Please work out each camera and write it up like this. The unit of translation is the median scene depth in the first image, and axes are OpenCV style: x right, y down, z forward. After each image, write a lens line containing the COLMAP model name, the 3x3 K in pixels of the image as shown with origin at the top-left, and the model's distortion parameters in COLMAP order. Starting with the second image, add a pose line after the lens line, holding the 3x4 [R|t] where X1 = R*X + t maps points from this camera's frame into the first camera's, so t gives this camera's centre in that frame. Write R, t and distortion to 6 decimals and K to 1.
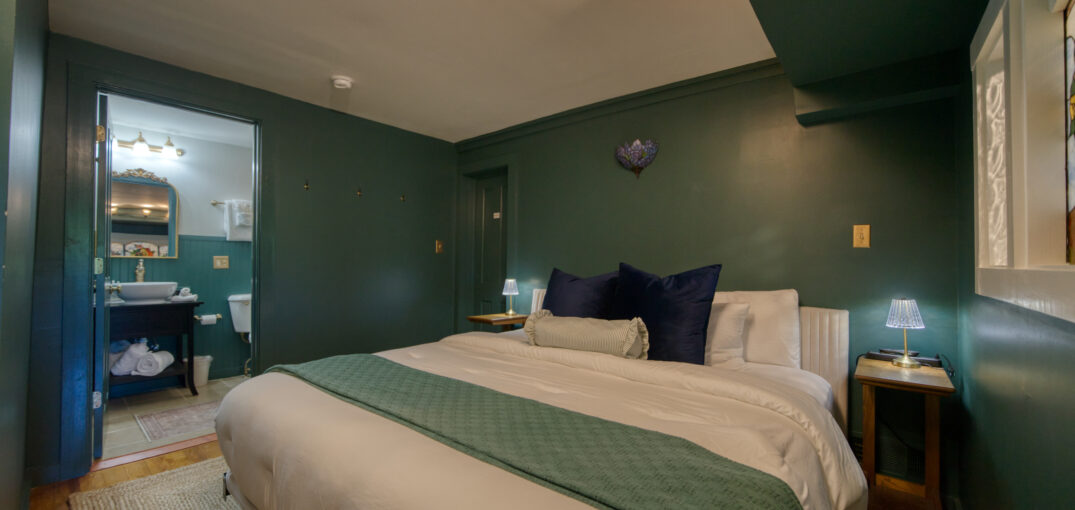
lens RADIAL K [[404.7, 0, 531.2], [0, 404.7, 258.2], [0, 0, 1]] dist [0.000623, 0.000059]
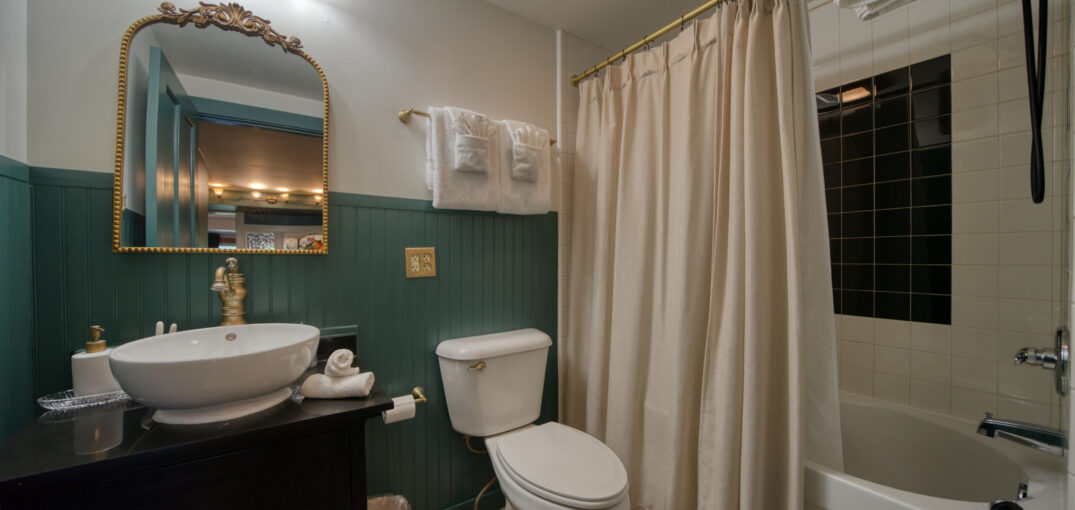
lens RADIAL K [[358.5, 0, 539.9], [0, 358.5, 254.8], [0, 0, 1]] dist [-0.012230, -0.000122]
pose [[0.969570, -0.008208, -0.244678, -0.580524], [0.010671, 0.999905, 0.008741, 0.000672], [0.244583, -0.011086, 0.969565, 0.702359]]
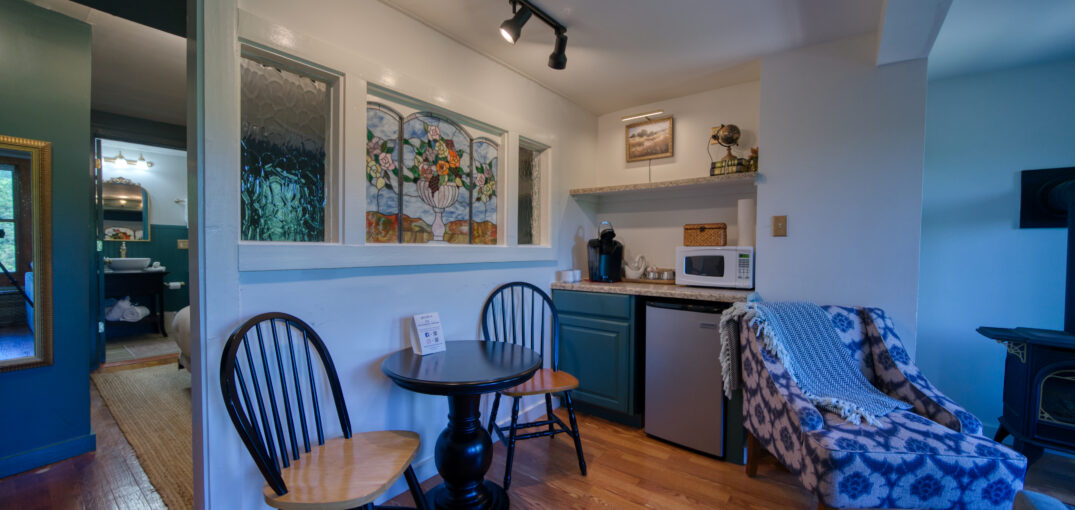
lens RADIAL K [[404.7, 0, 531.1], [0, 404.7, 254.7], [0, 0, 1]] dist [0.000623, 0.000059]
pose [[0.999418, 0.000550, 0.034108, 0.375896], [-0.001701, 0.999430, 0.033724, -0.002759], [-0.034070, -0.033762, 0.998849, -0.423290]]
